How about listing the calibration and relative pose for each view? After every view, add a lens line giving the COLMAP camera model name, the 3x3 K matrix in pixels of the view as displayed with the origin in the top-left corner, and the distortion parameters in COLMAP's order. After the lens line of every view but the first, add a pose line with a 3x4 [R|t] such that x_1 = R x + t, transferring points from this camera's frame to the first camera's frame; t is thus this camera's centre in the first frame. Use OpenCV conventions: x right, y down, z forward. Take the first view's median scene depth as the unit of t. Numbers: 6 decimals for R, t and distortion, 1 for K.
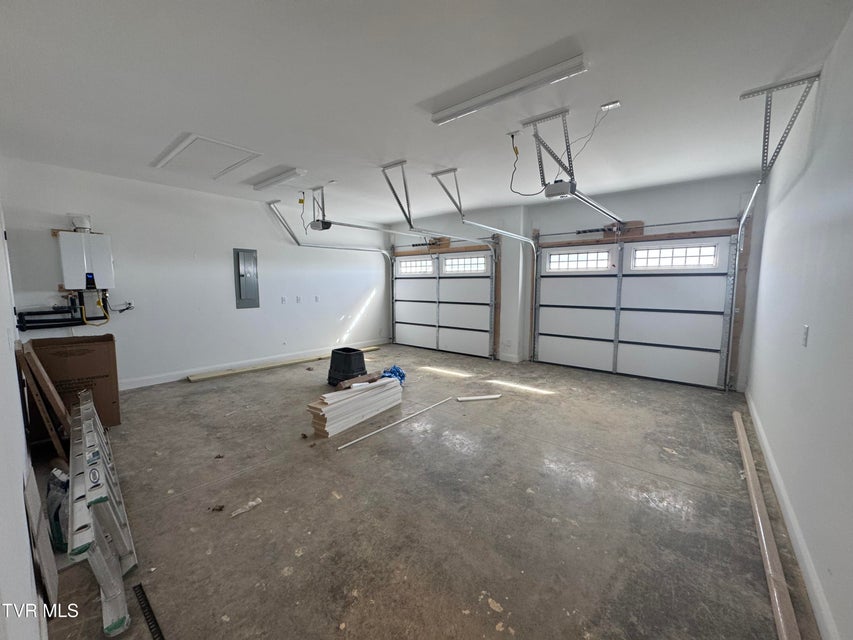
lens RADIAL K [[344.0, 0, 415.1], [0, 344.0, 319.0], [0, 0, 1]] dist [-0.000762, 0.000038]
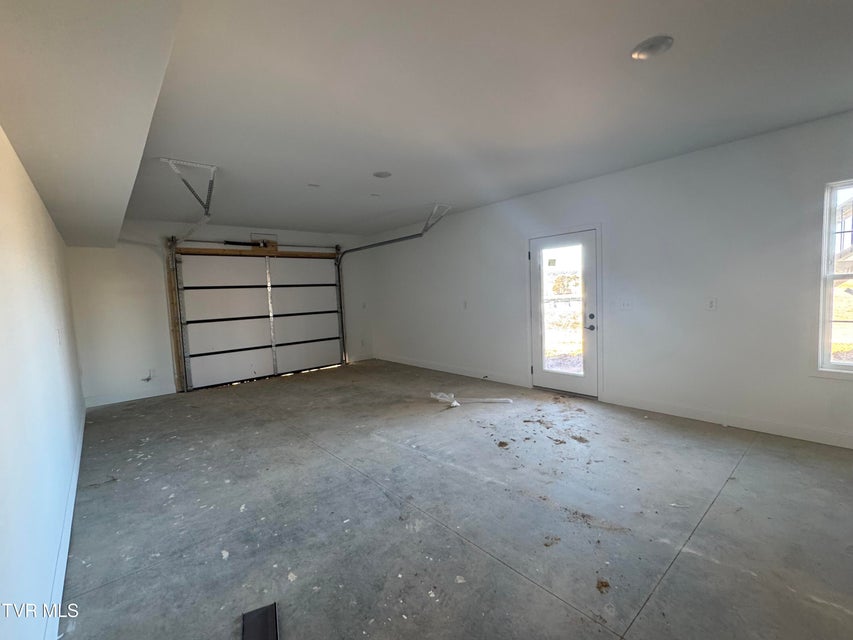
lens RADIAL K [[369.7, 0, 426.5], [0, 369.7, 320.0], [0, 0, 1]] dist [0.000181, -0.023051]
pose [[0.153470, -0.087441, 0.984277, -0.699341], [0.130732, 0.989118, 0.067487, -0.047687], [-0.979467, 0.118319, 0.163231, 0.464508]]
